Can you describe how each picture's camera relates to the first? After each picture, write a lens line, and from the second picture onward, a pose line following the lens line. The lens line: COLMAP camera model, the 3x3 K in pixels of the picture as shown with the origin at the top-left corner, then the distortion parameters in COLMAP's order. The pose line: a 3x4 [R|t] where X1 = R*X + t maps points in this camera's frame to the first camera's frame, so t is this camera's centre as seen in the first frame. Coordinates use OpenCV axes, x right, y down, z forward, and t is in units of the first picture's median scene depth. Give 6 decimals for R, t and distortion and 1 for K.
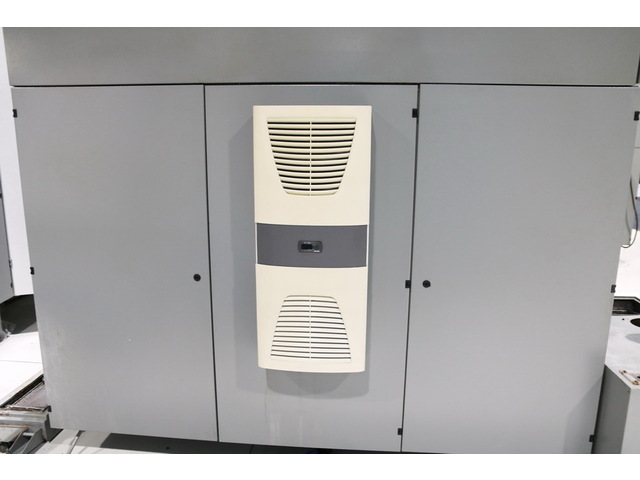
lens RADIAL K [[510.7, 0, 316.7], [0, 510.7, 250.6], [0, 0, 1]] dist [-0.129011, 0.119004]
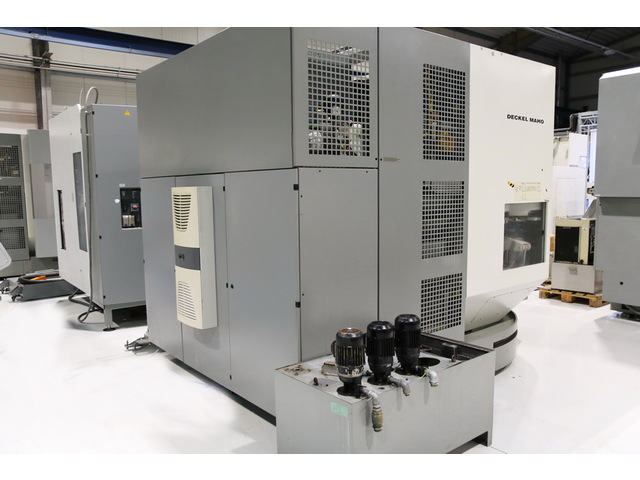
lens RADIAL K [[518.3, 0, 320.0], [0, 518.3, 240.0], [0, 0, 1]] dist [-0.004938, -0.002751]
pose [[0.687809, 0.048578, -0.724264, 1.758517], [-0.128289, 0.990187, -0.055418, -0.031416], [0.714465, 0.131032, 0.687292, -0.000795]]
